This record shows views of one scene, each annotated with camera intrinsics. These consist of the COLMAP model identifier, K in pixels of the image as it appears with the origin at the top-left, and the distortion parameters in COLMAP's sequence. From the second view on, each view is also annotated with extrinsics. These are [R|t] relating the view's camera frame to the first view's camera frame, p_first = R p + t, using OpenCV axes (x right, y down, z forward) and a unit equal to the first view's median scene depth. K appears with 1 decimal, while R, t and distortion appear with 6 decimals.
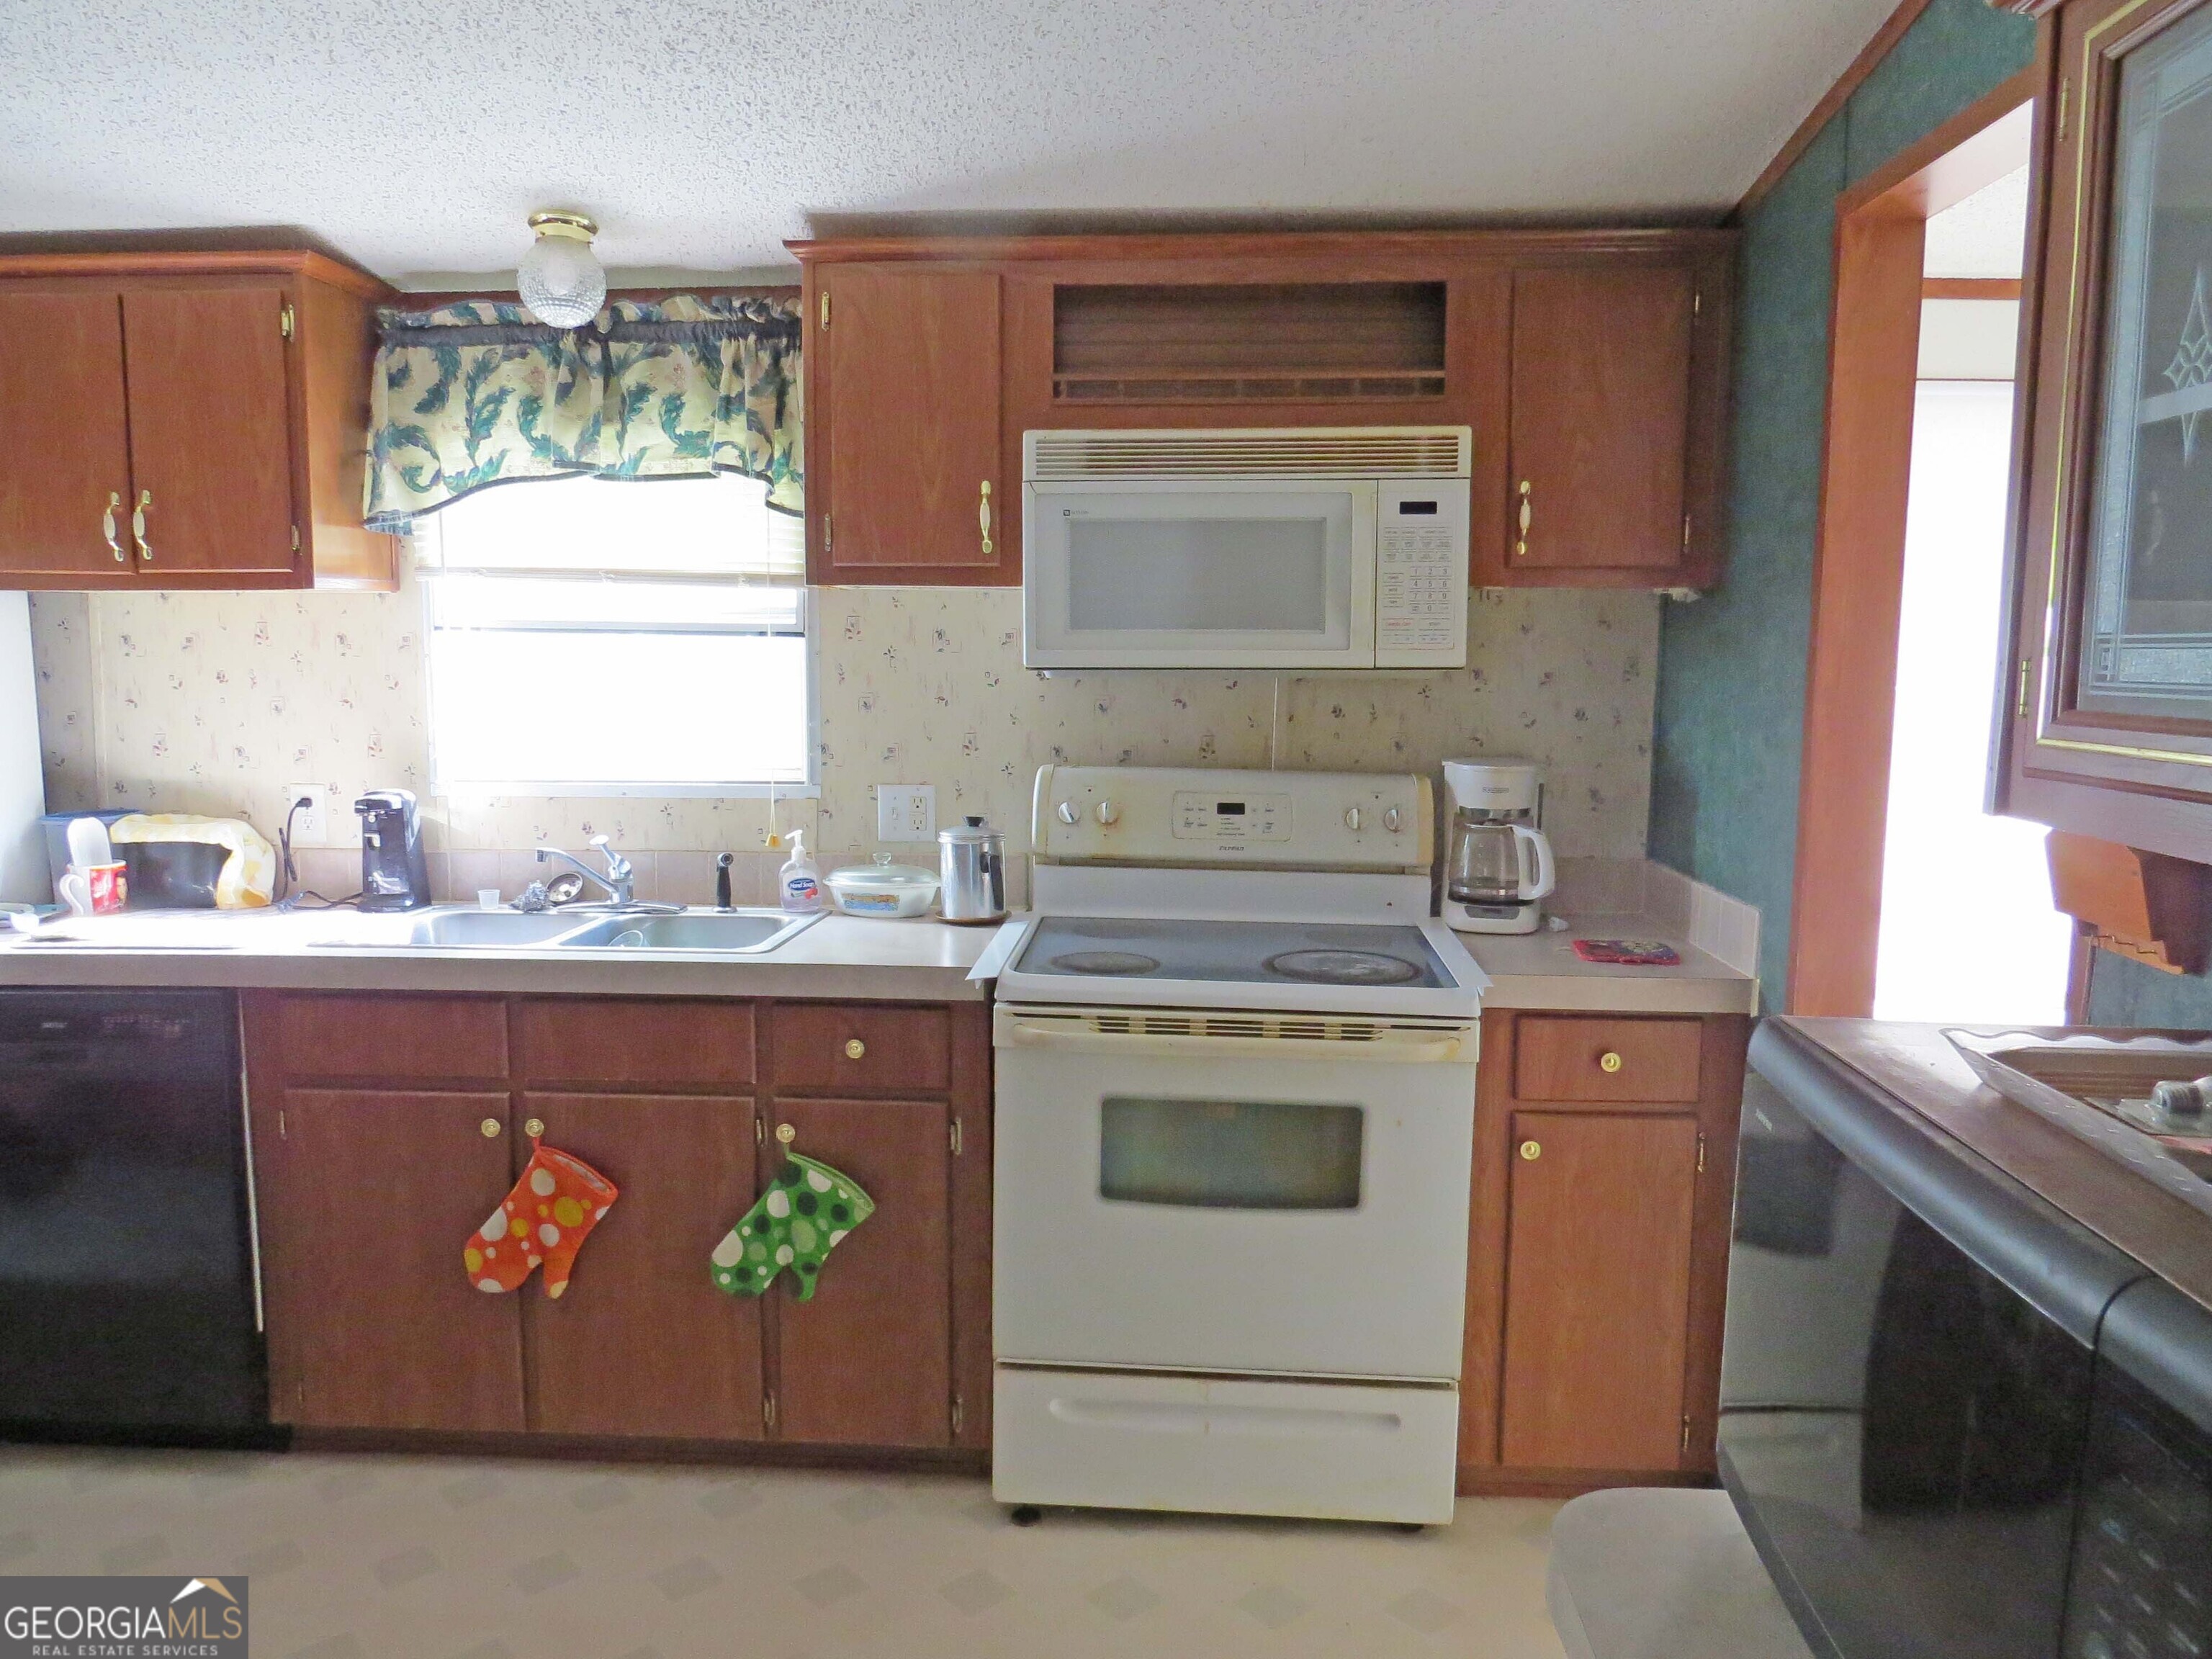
lens RADIAL K [[1574.4, 0, 1100.0], [0, 1574.4, 808.7], [0, 0, 1]] dist [-0.024992, 0.000908]
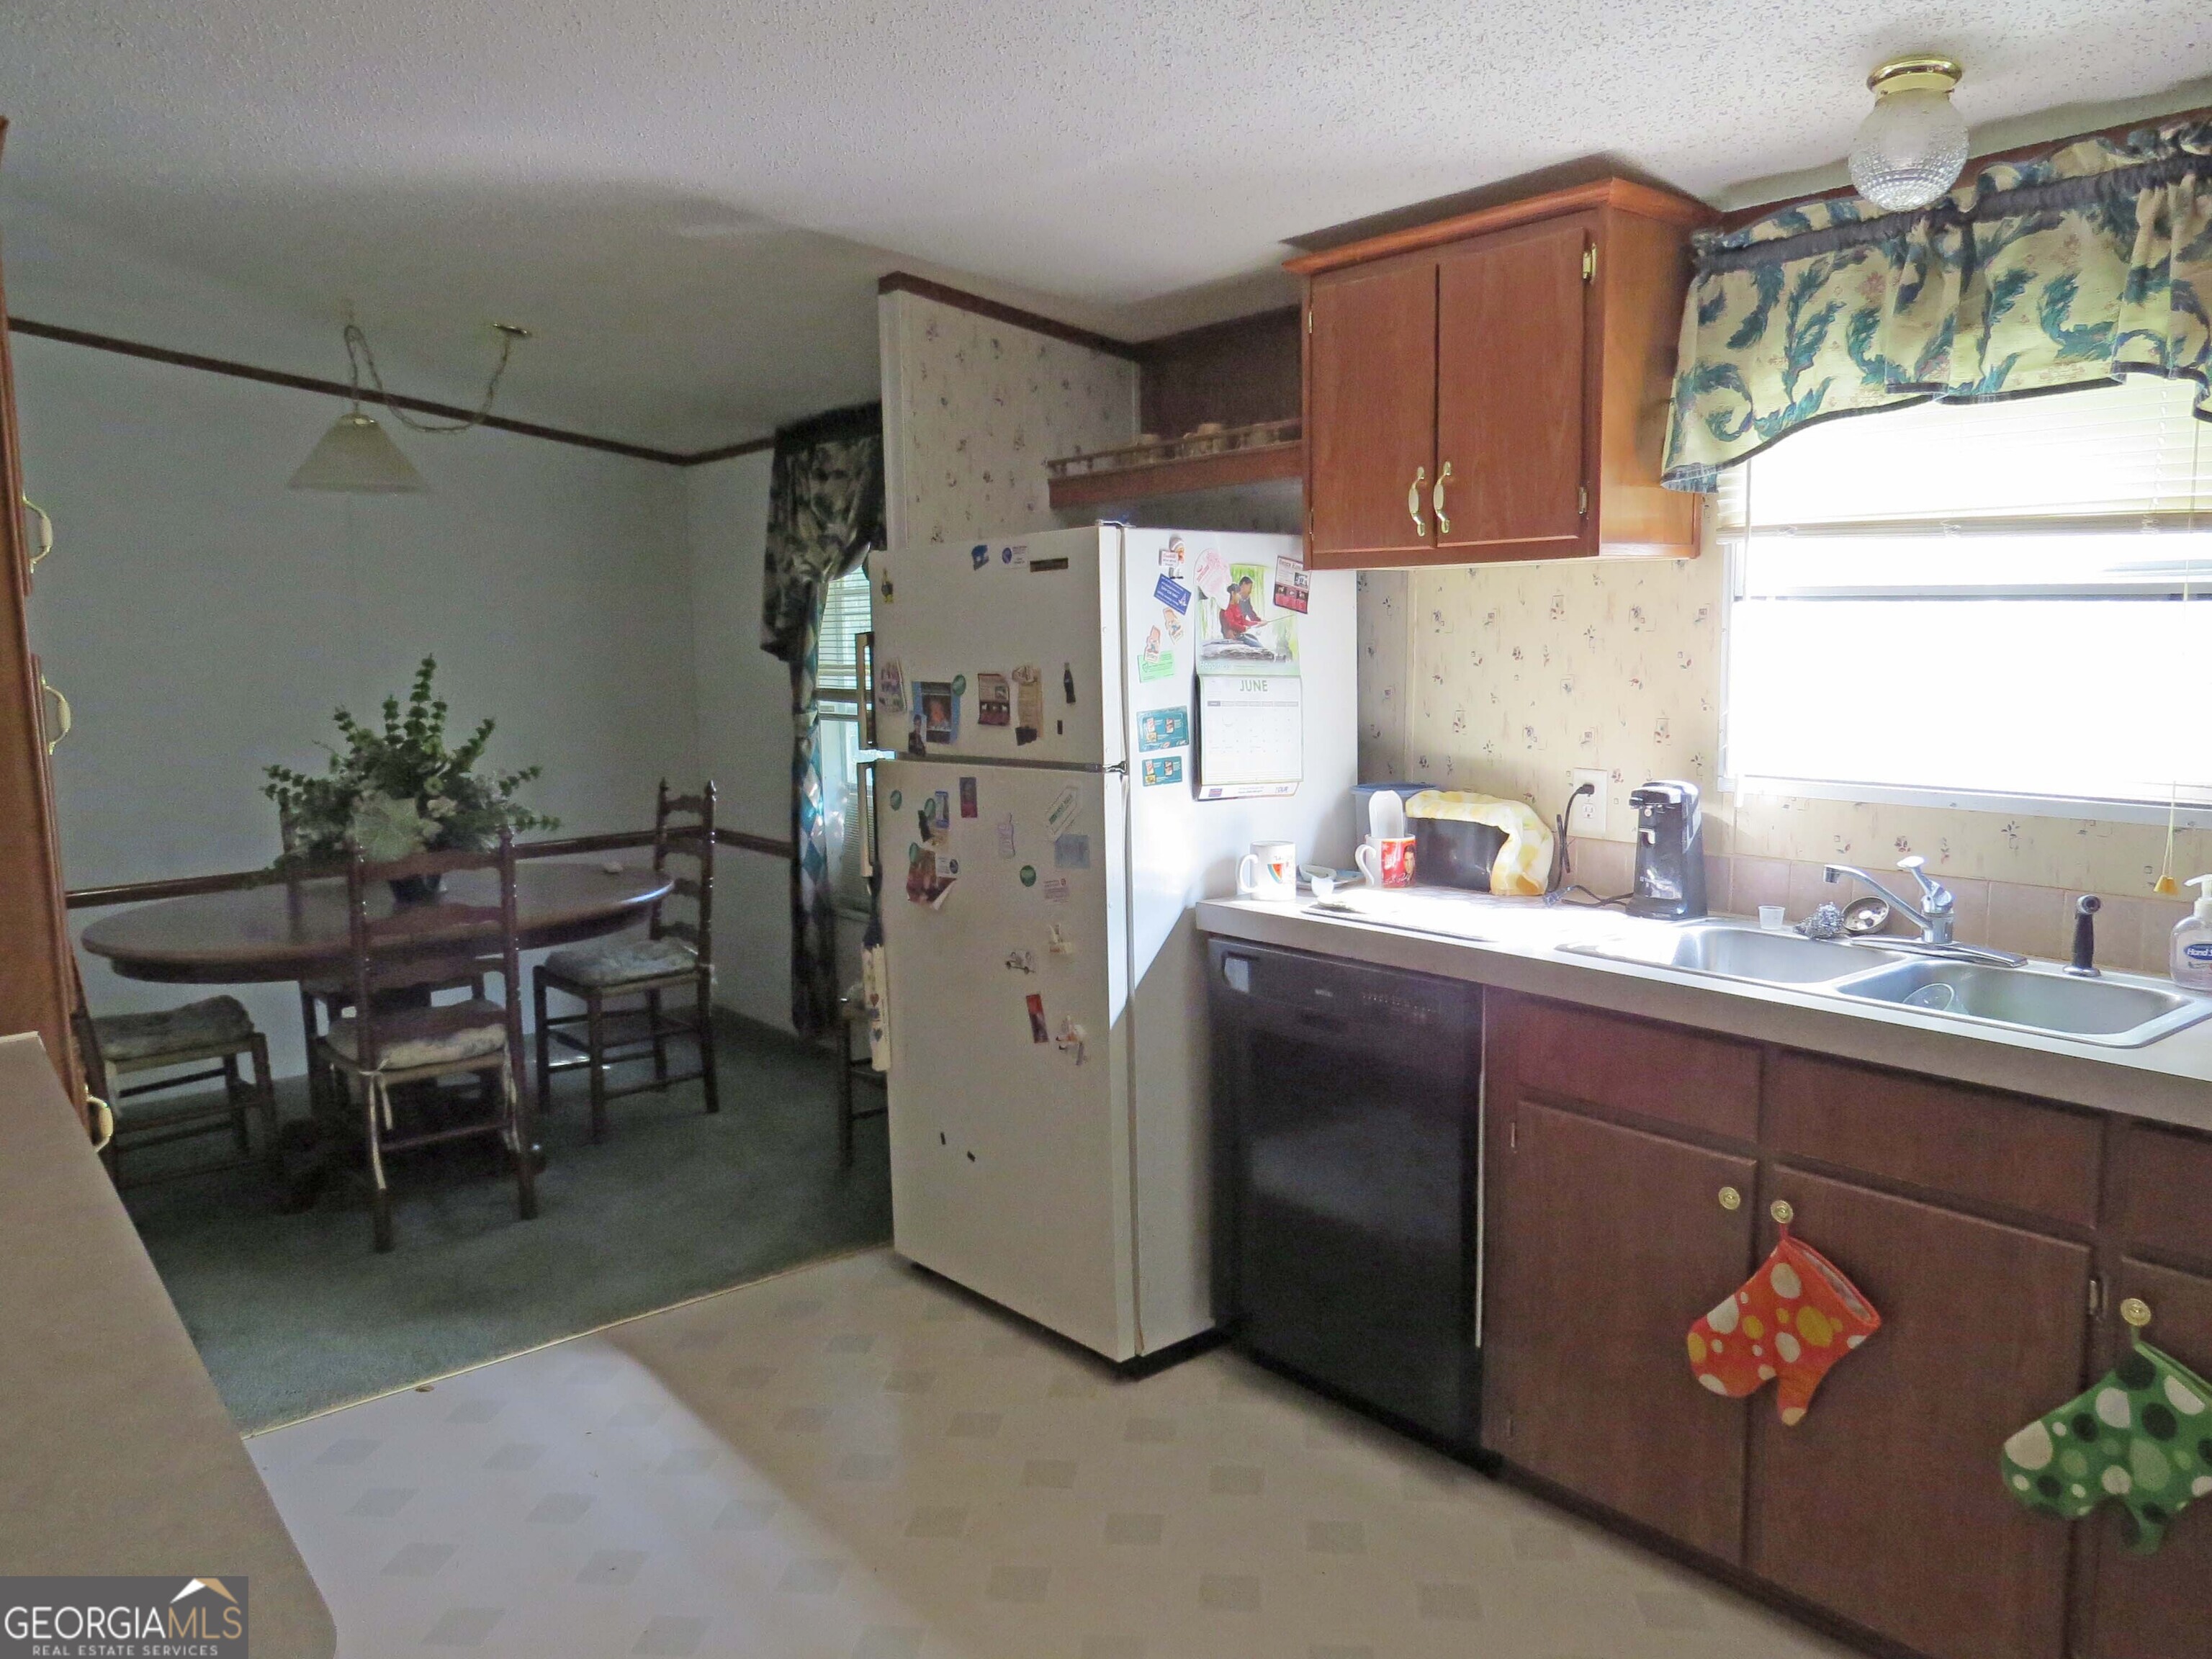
lens RADIAL K [[1574.4, 0, 1100.0], [0, 1574.4, 808.7], [0, 0, 1]] dist [-0.024992, 0.000908]
pose [[0.674643, 0.073497, -0.734476, -0.017879], [-0.065173, 0.997076, 0.039911, -0.011572], [0.735262, 0.020943, 0.677460, 0.166420]]
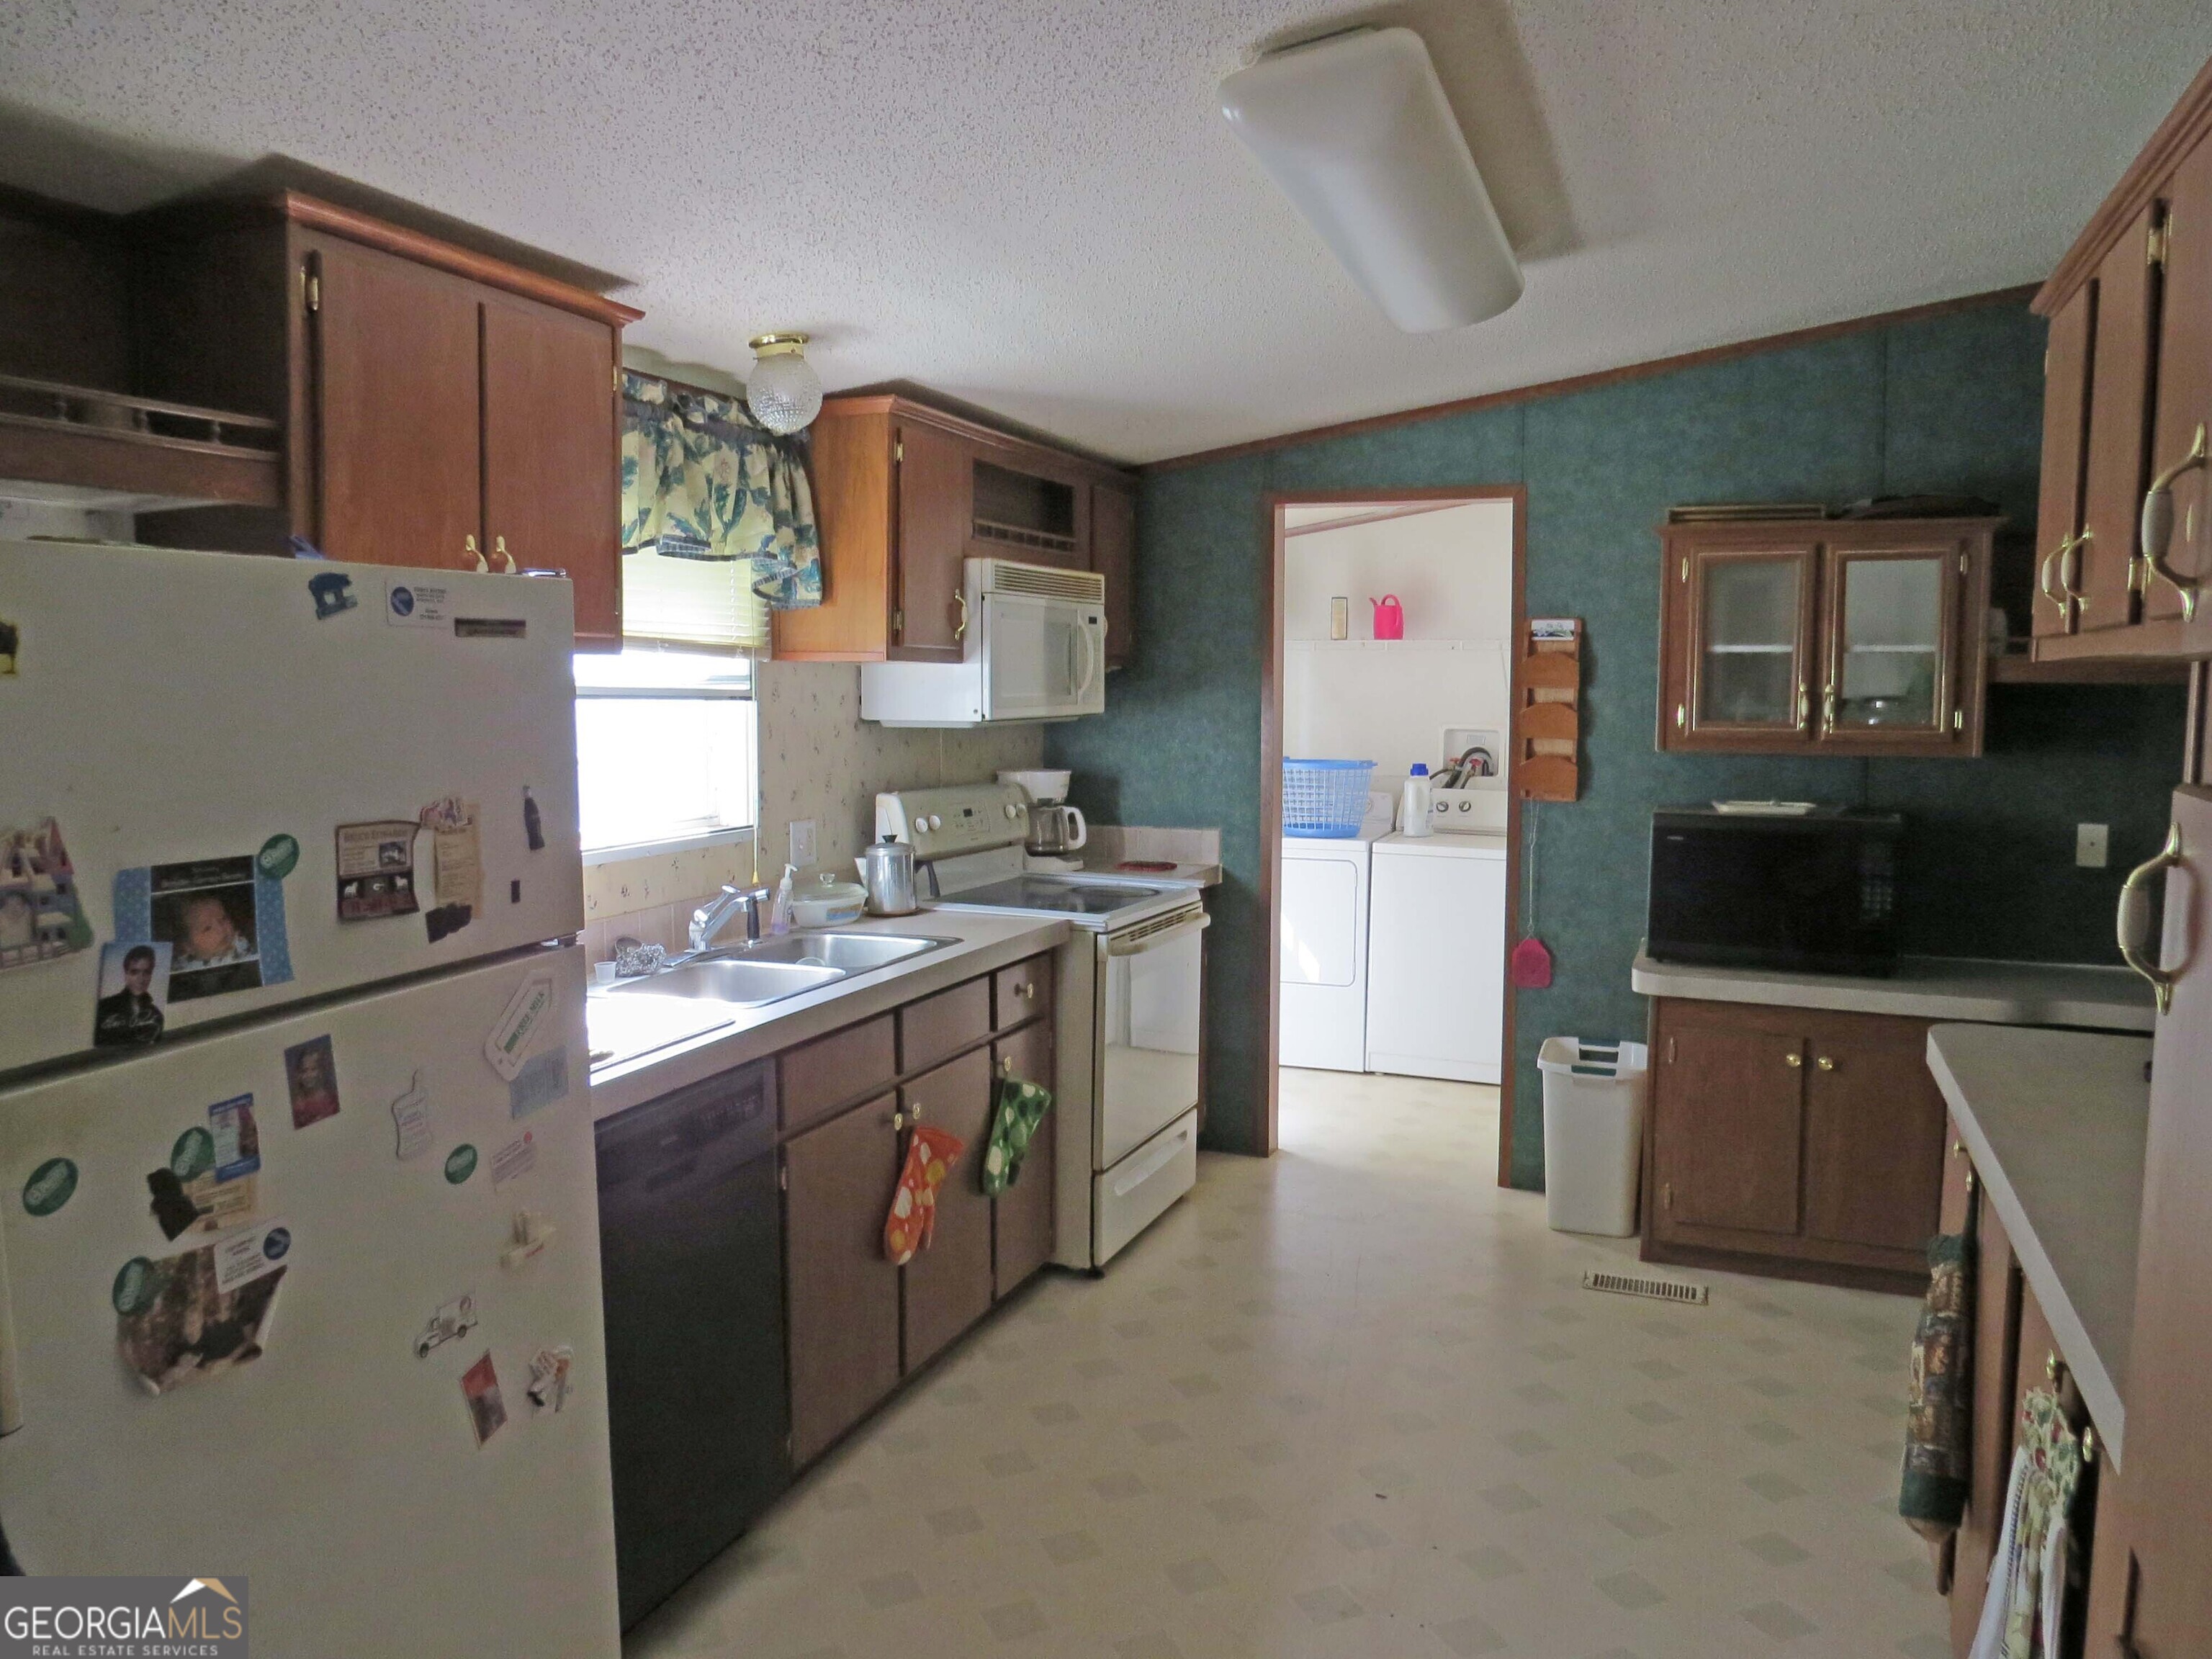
lens RADIAL K [[1574.4, 0, 1100.0], [0, 1574.4, 808.7], [0, 0, 1]] dist [-0.024992, 0.000908]
pose [[0.317391, -0.074396, 0.945372, -1.262683], [0.101495, 0.993856, 0.044137, -0.056971], [-0.942848, 0.081942, 0.322992, 0.403620]]
